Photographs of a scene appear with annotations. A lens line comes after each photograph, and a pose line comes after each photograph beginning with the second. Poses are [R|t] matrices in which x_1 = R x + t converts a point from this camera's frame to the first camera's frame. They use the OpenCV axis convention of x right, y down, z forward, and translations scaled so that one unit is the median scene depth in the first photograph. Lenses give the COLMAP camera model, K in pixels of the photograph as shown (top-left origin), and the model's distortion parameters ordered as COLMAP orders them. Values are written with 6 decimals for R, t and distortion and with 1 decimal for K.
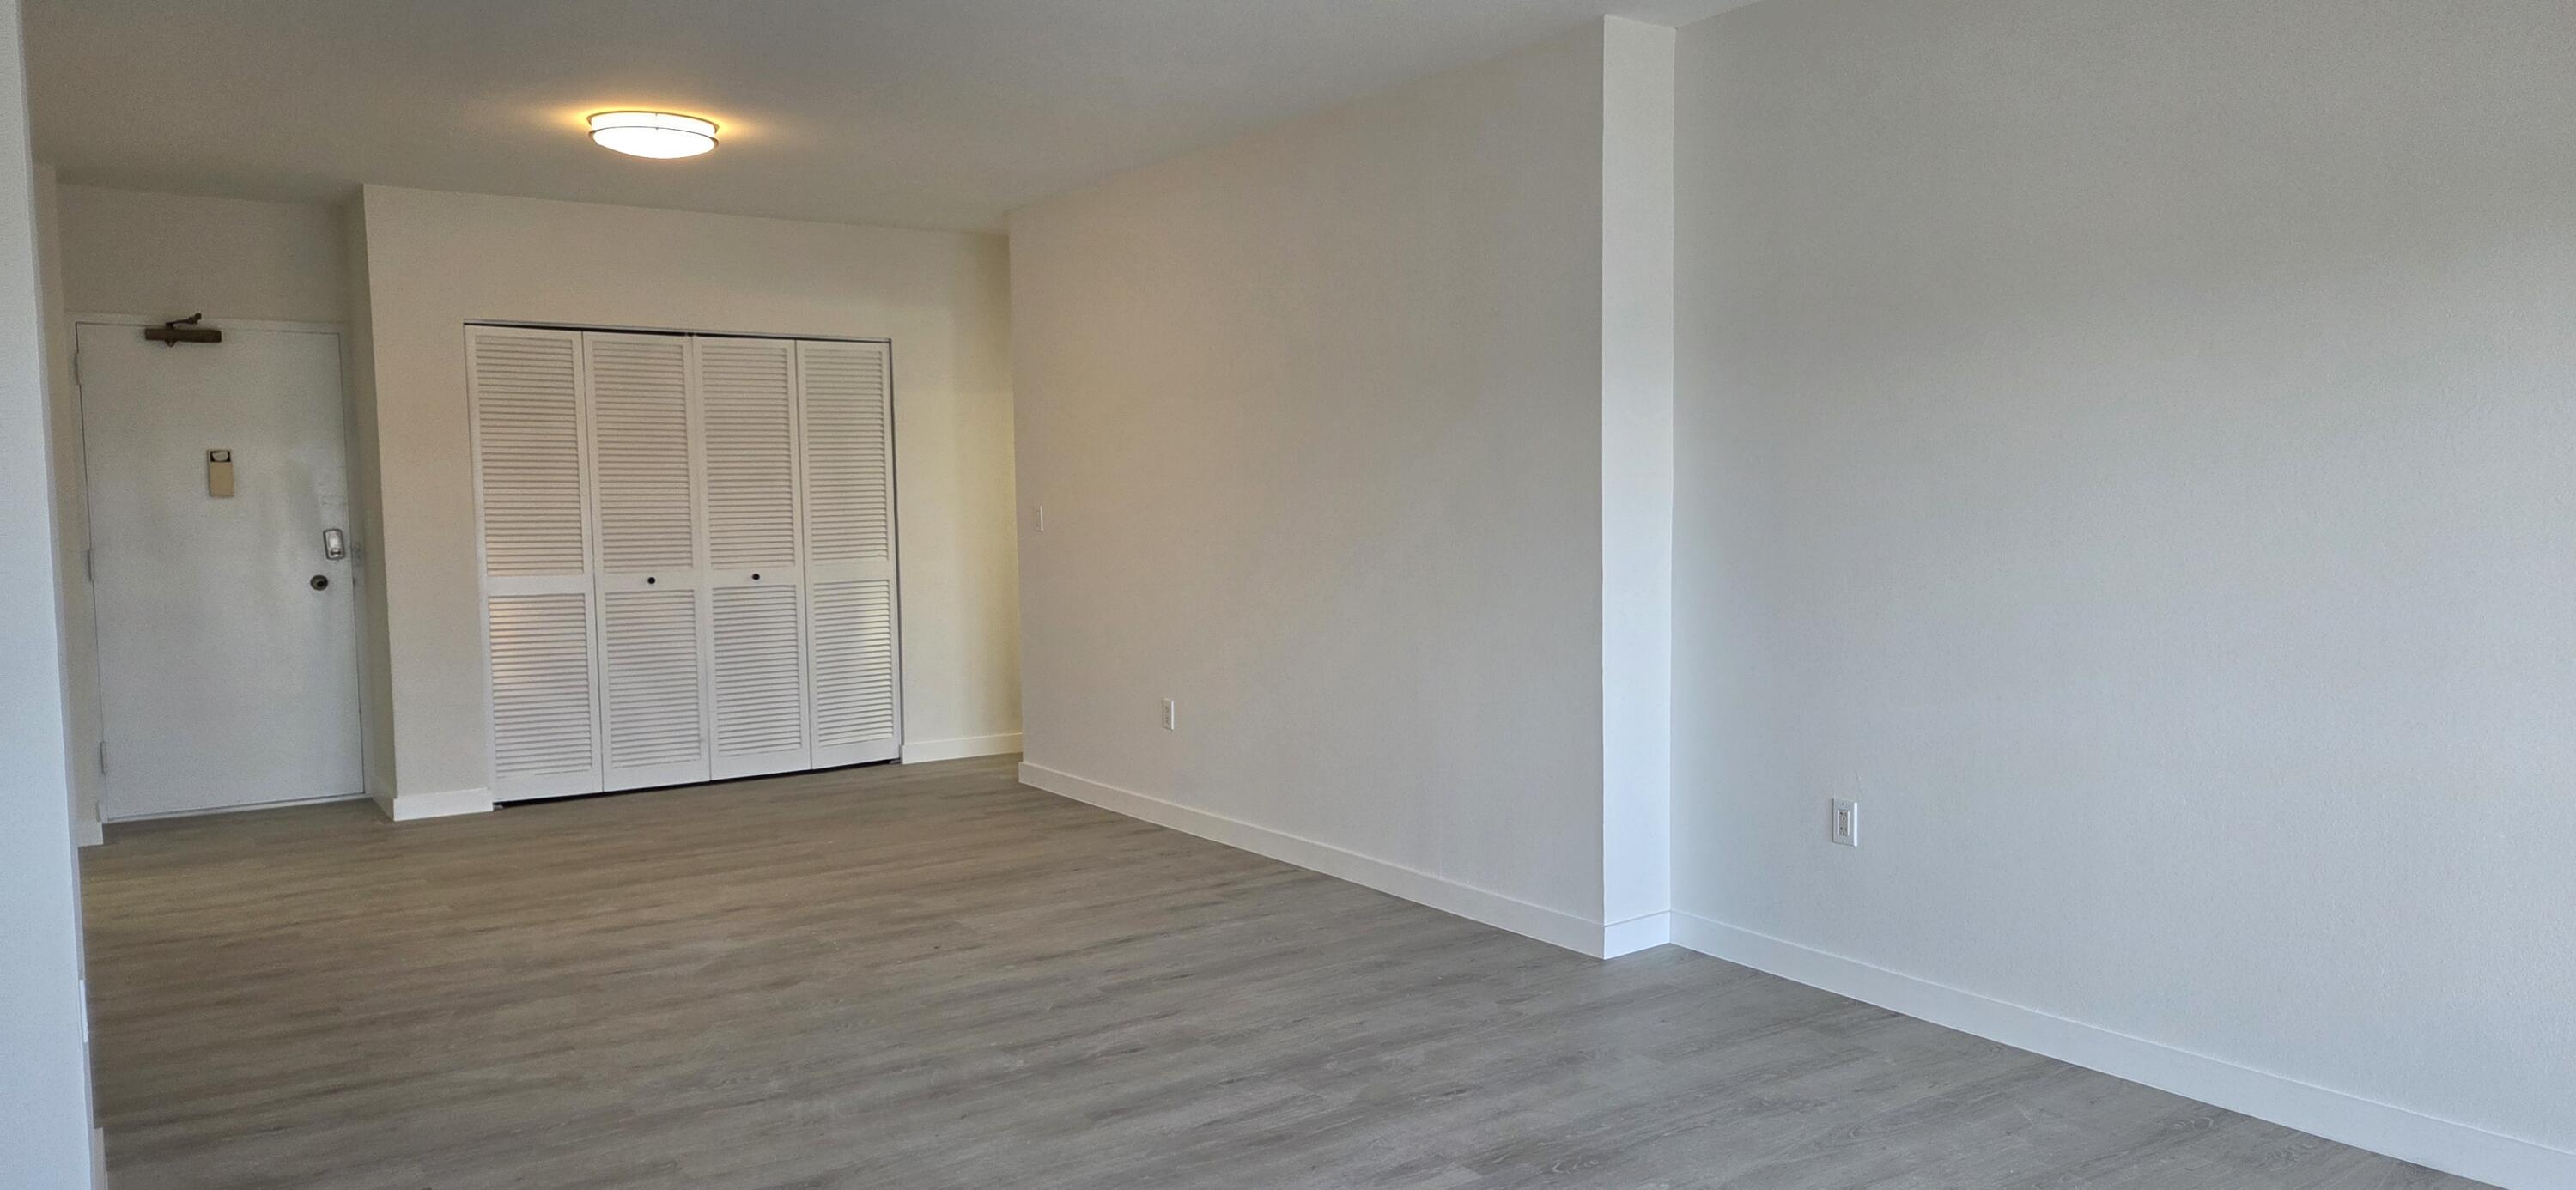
lens RADIAL K [[1726.6, 0, 1286.7], [0, 1726.6, 614.0], [0, 0, 1]] dist [0.071604, -0.068546]
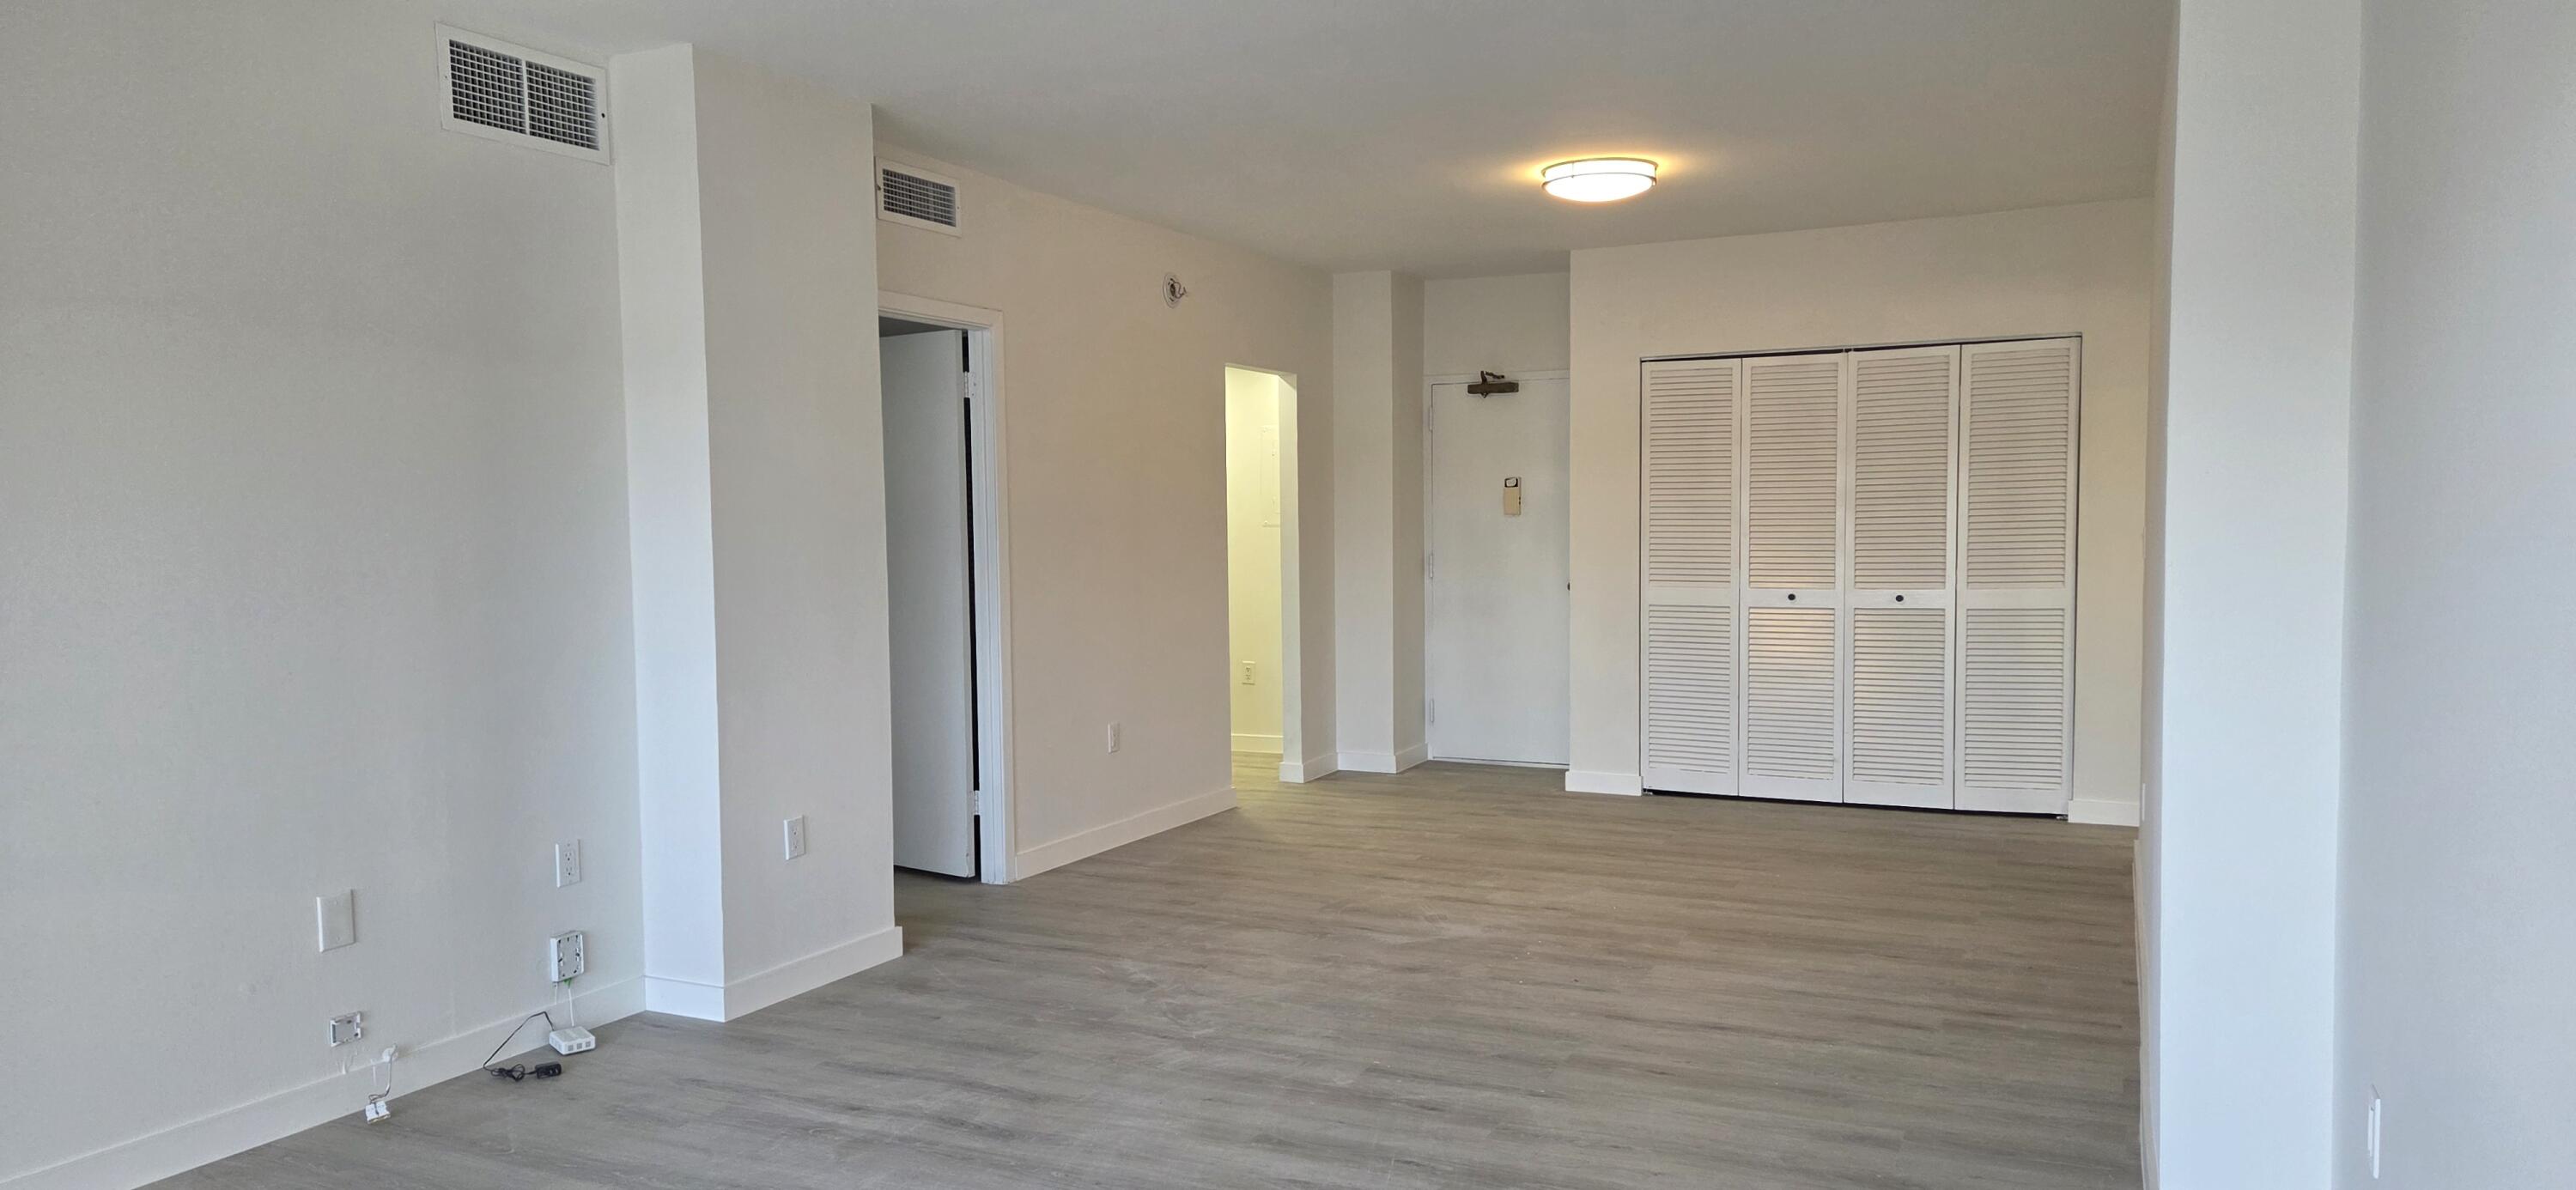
lens RADIAL K [[1726.6, 0, 1288.7], [0, 1726.6, 569.9], [0, 0, 1]] dist [0.071604, -0.068546]
pose [[0.478426, 0.033612, -0.877484, 0.570690], [-0.057531, 0.998320, 0.006873, -0.036606], [0.876241, 0.047194, 0.479556, 0.376530]]
